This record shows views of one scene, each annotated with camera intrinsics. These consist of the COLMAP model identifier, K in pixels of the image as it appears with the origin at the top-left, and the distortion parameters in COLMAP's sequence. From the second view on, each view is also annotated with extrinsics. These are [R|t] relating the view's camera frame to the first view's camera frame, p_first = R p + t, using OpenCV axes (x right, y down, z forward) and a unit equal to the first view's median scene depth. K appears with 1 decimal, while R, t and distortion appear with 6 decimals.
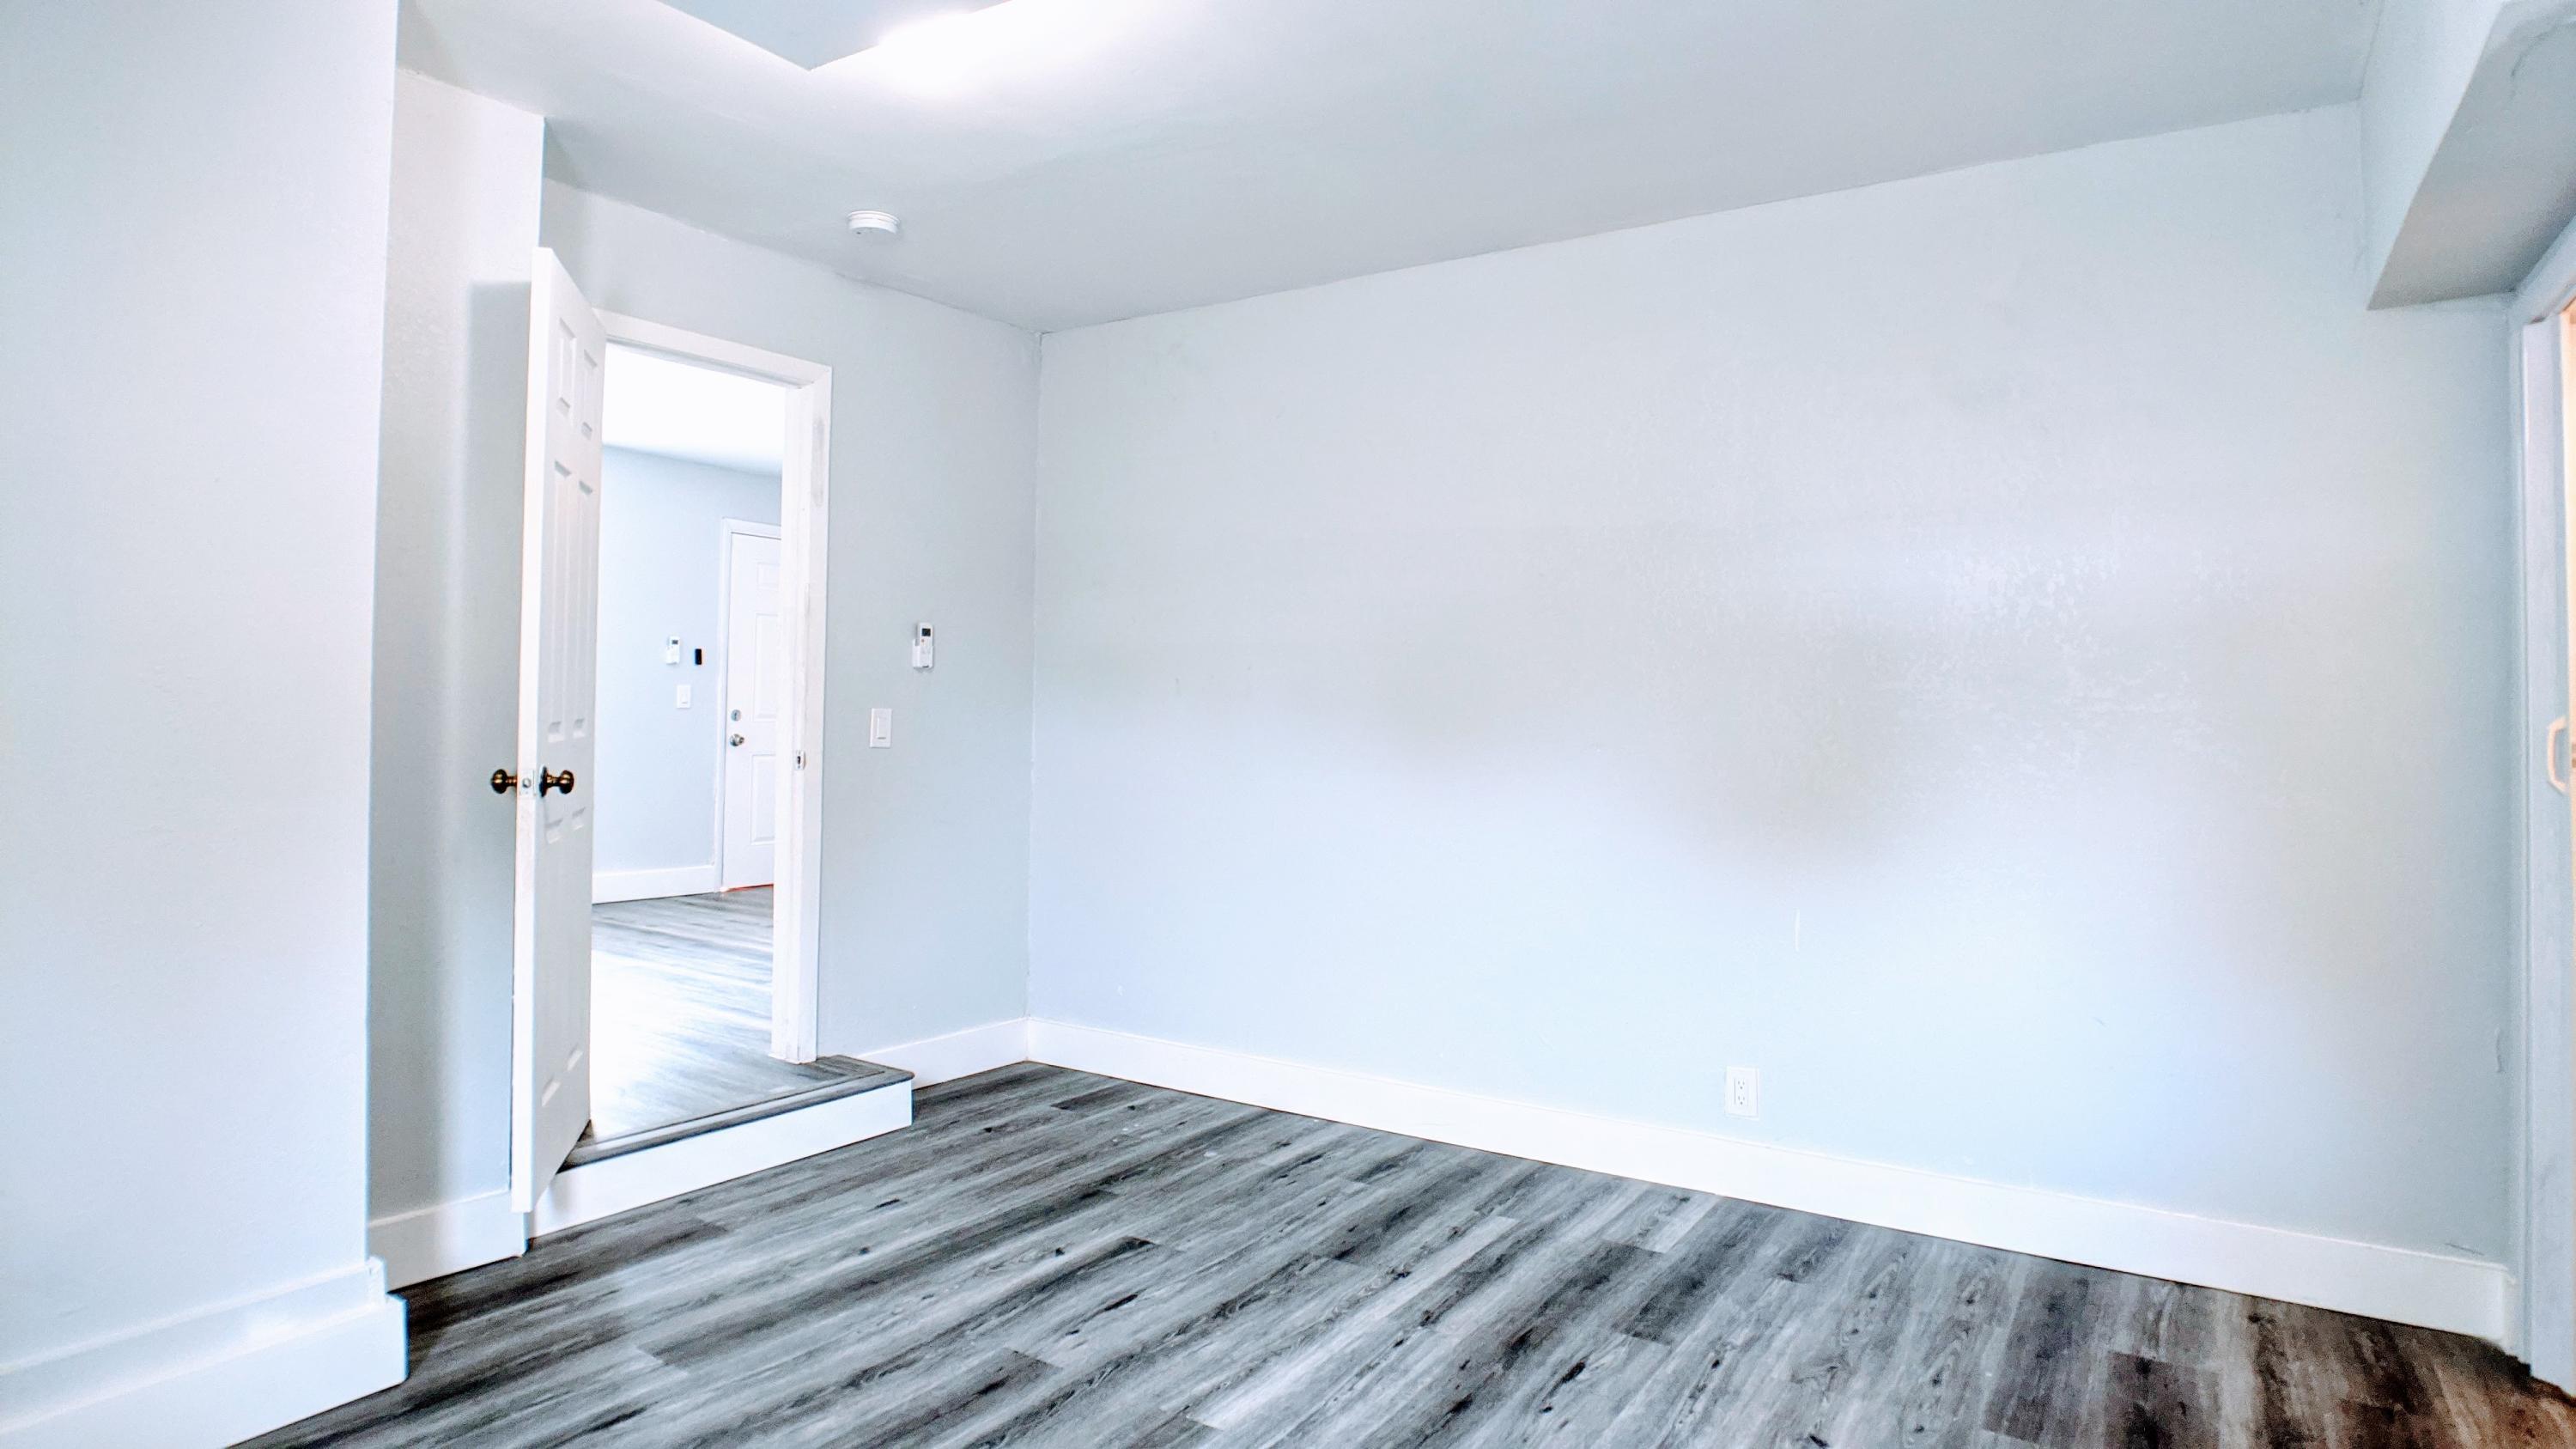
lens RADIAL K [[1403.9, 0, 1282.3], [0, 1403.9, 699.6], [0, 0, 1]] dist [-0.034424, 0.003827]
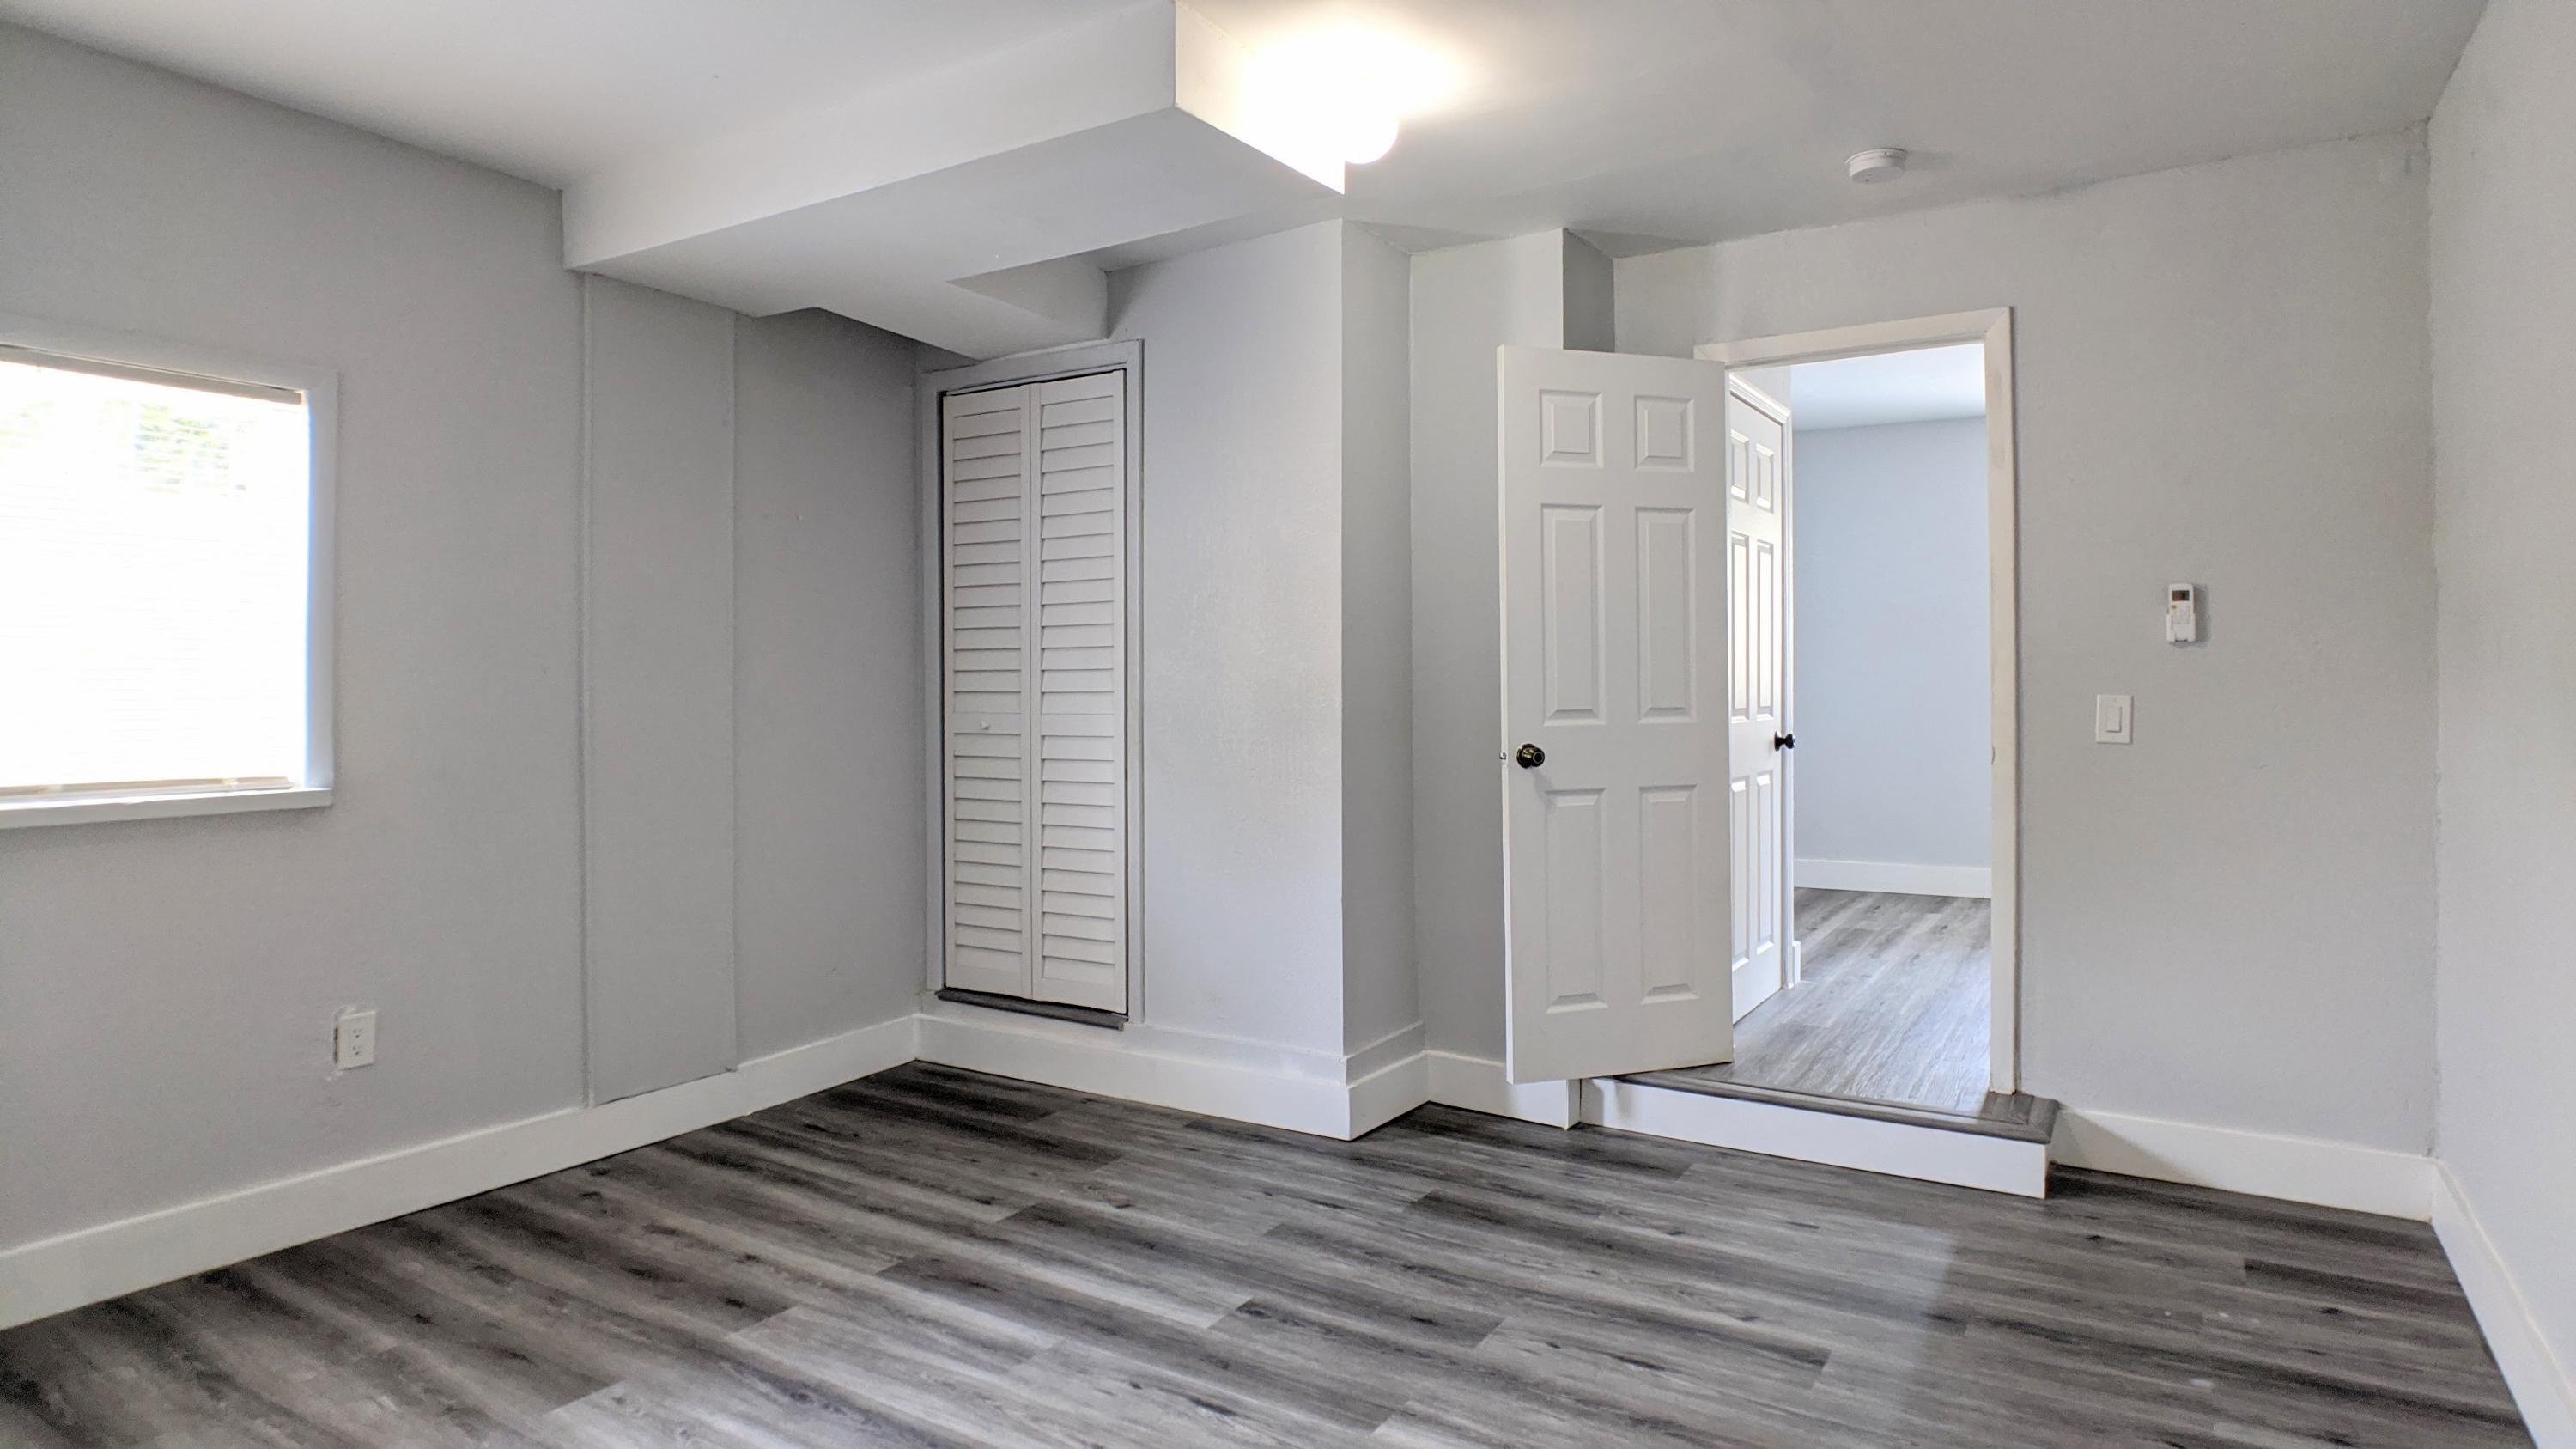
lens RADIAL K [[1403.9, 0, 1292.5], [0, 1403.9, 702.4], [0, 0, 1]] dist [-0.034424, 0.003827]
pose [[0.017556, -0.004733, -0.999835, 0.637628], [0.010468, 0.999935, -0.004550, 0.011680], [0.999791, -0.010387, 0.017604, 0.638291]]
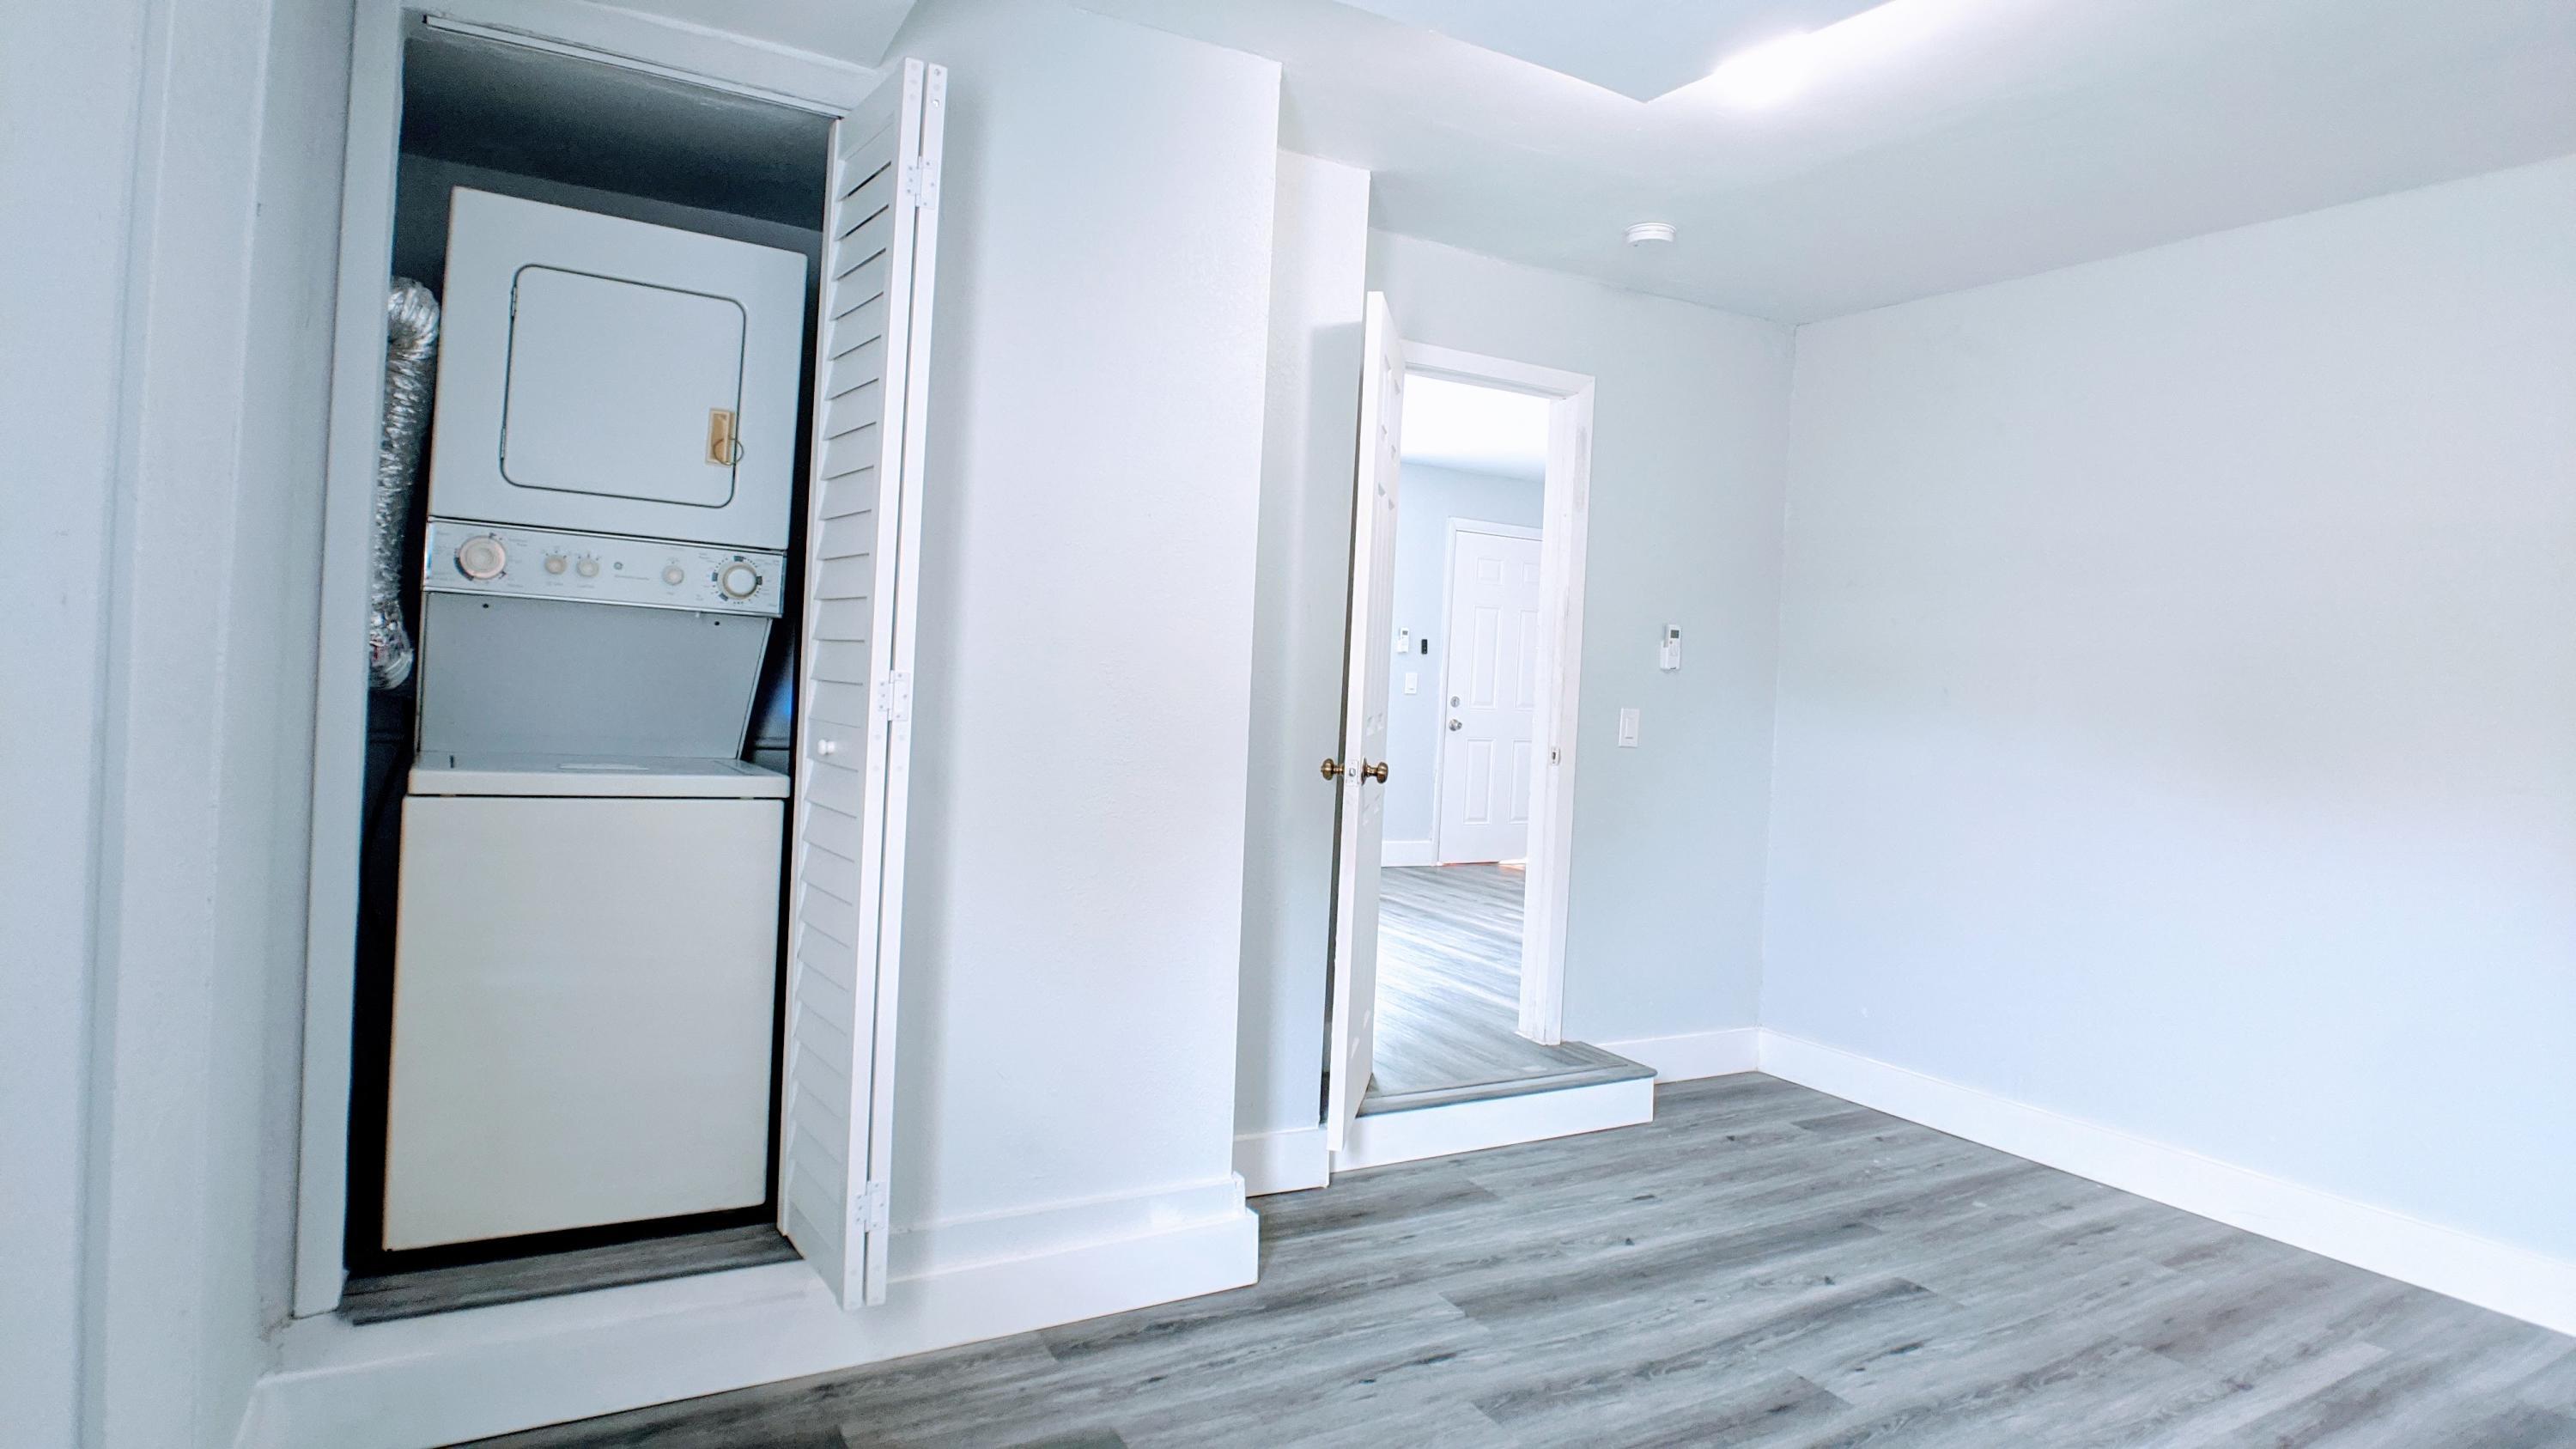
lens RADIAL K [[1403.9, 0, 1290.2], [0, 1403.9, 697.1], [0, 0, 1]] dist [-0.034424, 0.003827]
pose [[0.895975, 0.035285, -0.442700, -0.073961], [-0.031308, 0.999377, 0.016291, -0.014274], [0.442999, -0.000736, 0.896522, -0.032921]]
